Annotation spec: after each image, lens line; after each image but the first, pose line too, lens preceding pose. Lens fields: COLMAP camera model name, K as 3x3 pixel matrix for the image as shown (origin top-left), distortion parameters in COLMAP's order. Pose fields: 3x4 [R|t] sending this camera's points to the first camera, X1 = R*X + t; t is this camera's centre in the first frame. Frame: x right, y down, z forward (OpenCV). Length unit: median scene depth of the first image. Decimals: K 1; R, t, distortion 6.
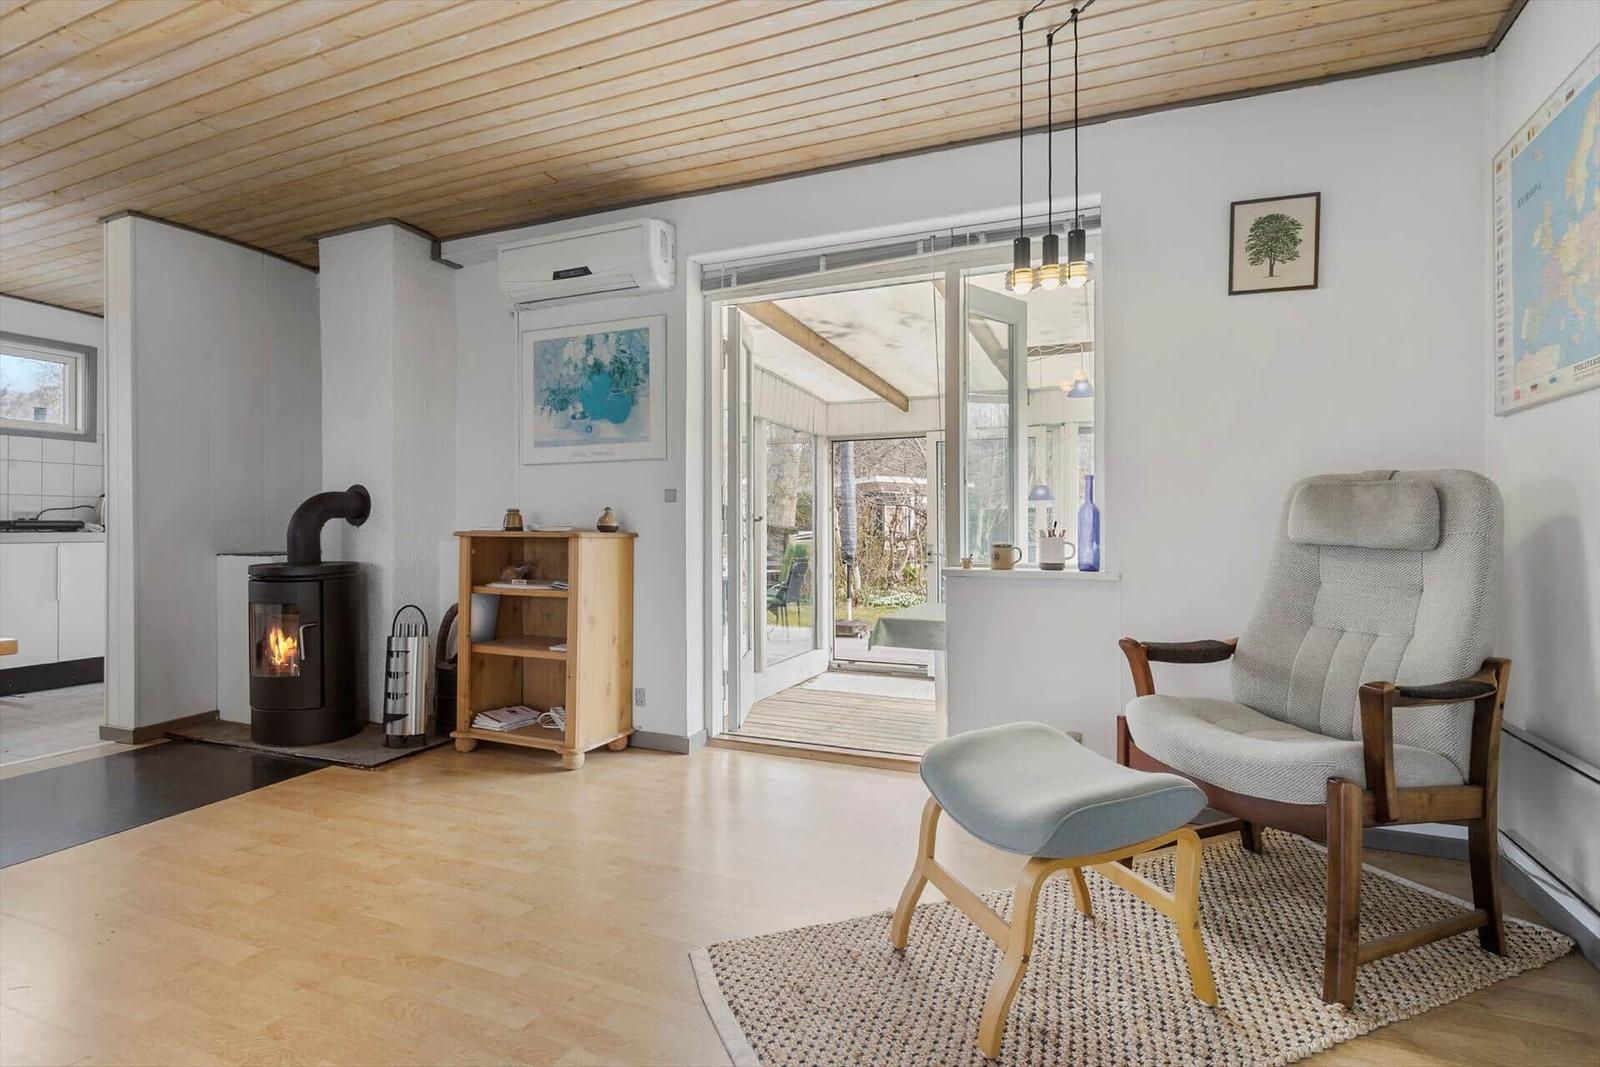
lens RADIAL K [[765.3, 0, 800.0], [0, 765.3, 533.5], [0, 0, 1]] dist [0.000950, 0.000438]
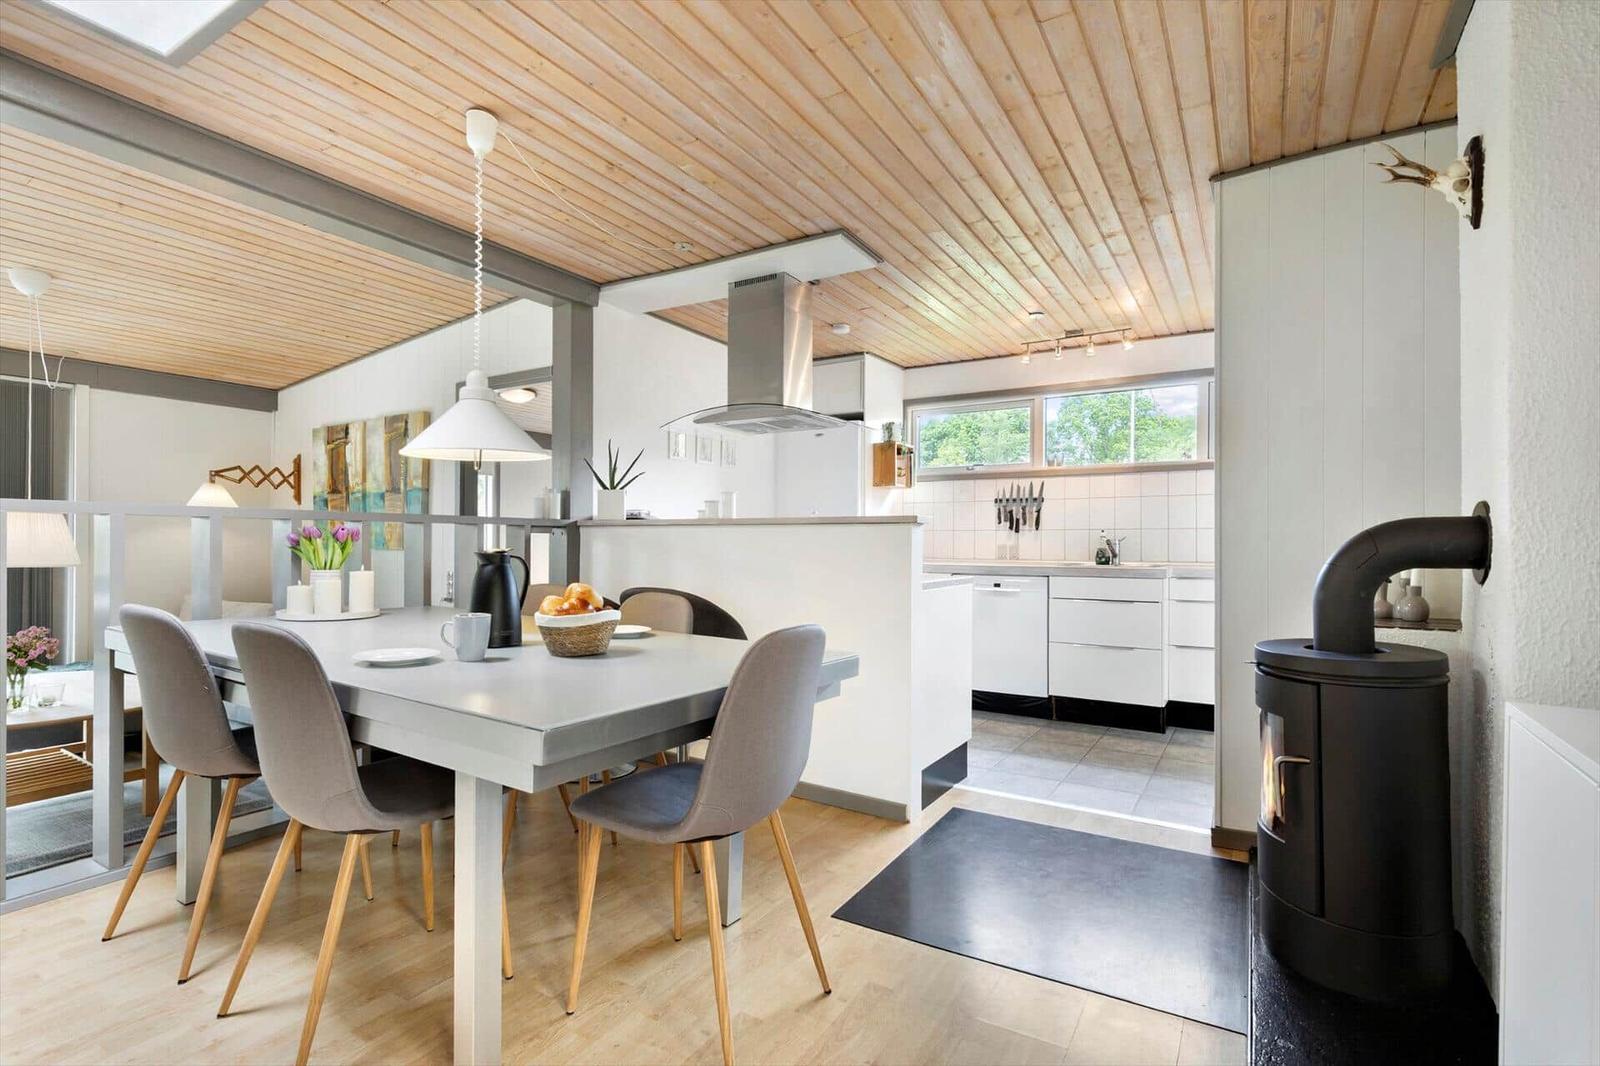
lens RADIAL K [[765.3, 0, 800.0], [0, 765.3, 533.0], [0, 0, 1]] dist [0.000950, 0.000438]
pose [[-0.132317, -0.021876, -0.990966, -0.034891], [-0.010088, 0.999734, -0.020722, -0.027584], [0.991156, 0.007255, -0.132503, 0.637514]]
